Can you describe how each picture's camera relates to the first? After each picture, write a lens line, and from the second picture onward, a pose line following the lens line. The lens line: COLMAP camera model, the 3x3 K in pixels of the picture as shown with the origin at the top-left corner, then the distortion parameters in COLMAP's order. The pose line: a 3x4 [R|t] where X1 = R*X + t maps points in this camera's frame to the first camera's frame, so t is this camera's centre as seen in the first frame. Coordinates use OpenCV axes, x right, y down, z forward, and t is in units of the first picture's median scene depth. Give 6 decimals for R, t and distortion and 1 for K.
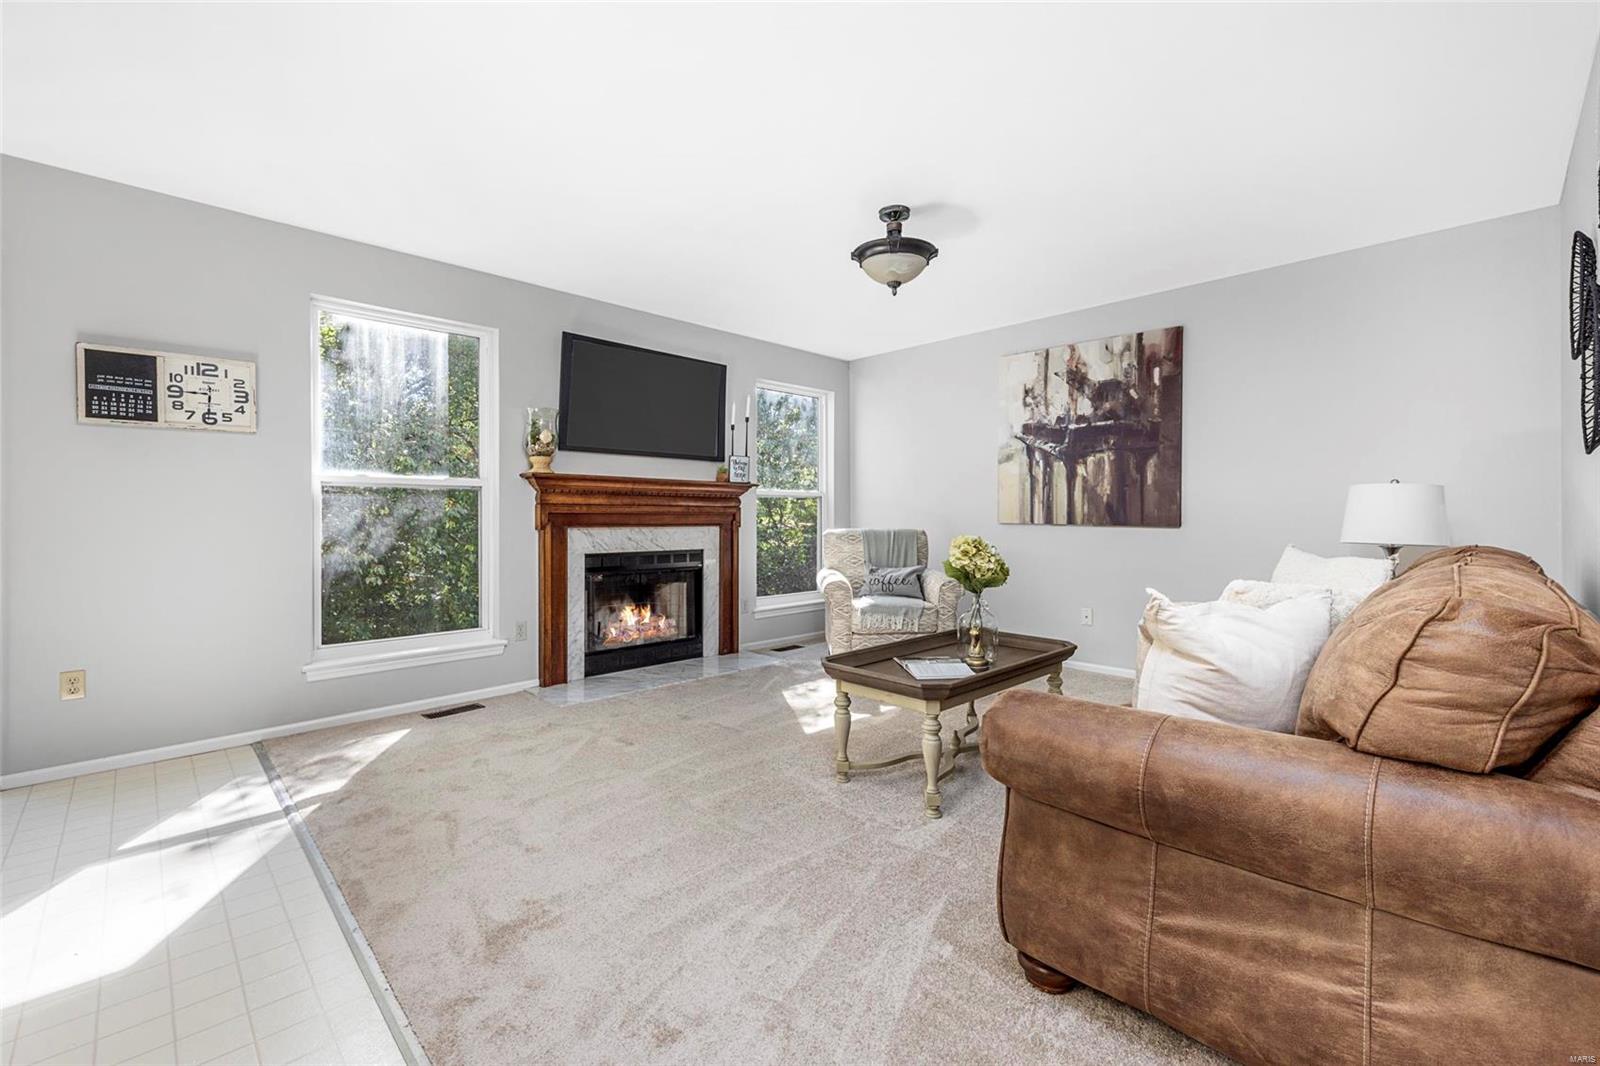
lens RADIAL K [[634.9, 0, 775.6], [0, 634.9, 517.8], [0, 0, 1]] dist [0.000464, -0.000259]
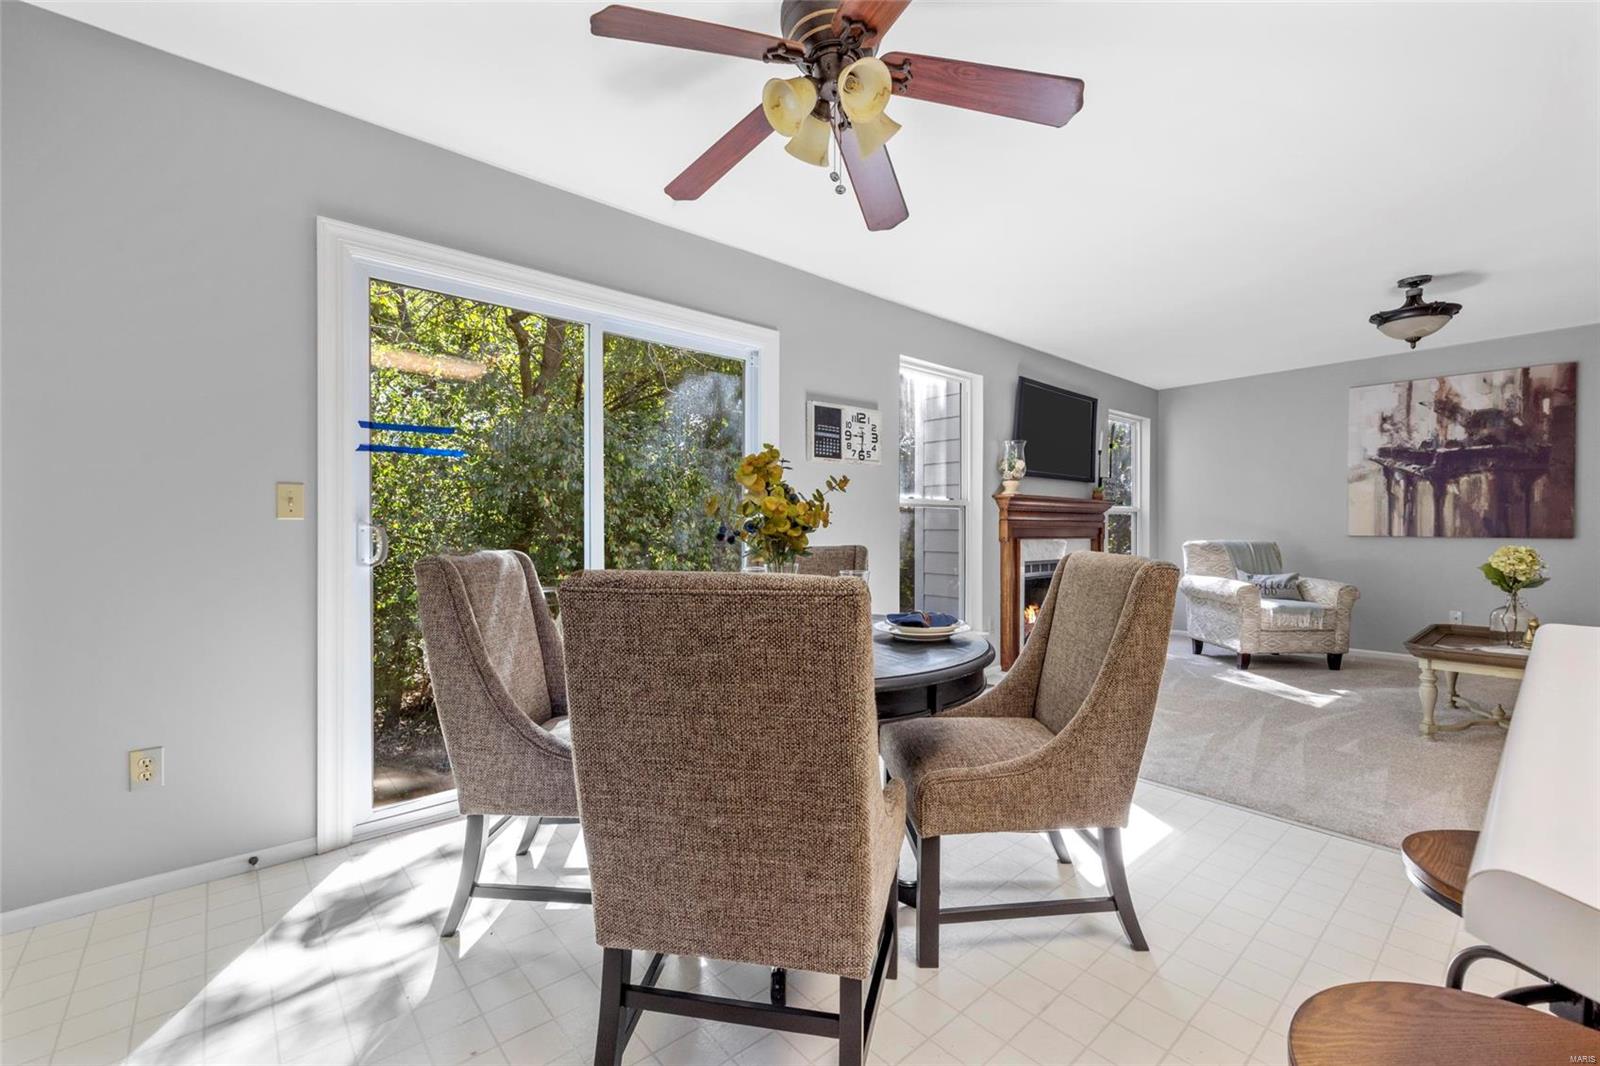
lens RADIAL K [[634.9, 0, 757.4], [0, 634.9, 536.5], [0, 0, 1]] dist [0.000464, -0.000259]
pose [[0.998270, -0.001485, -0.058776, -0.702552], [0.001967, 0.999965, 0.008144, -0.001699], [0.058762, -0.008245, 0.998238, -0.207659]]
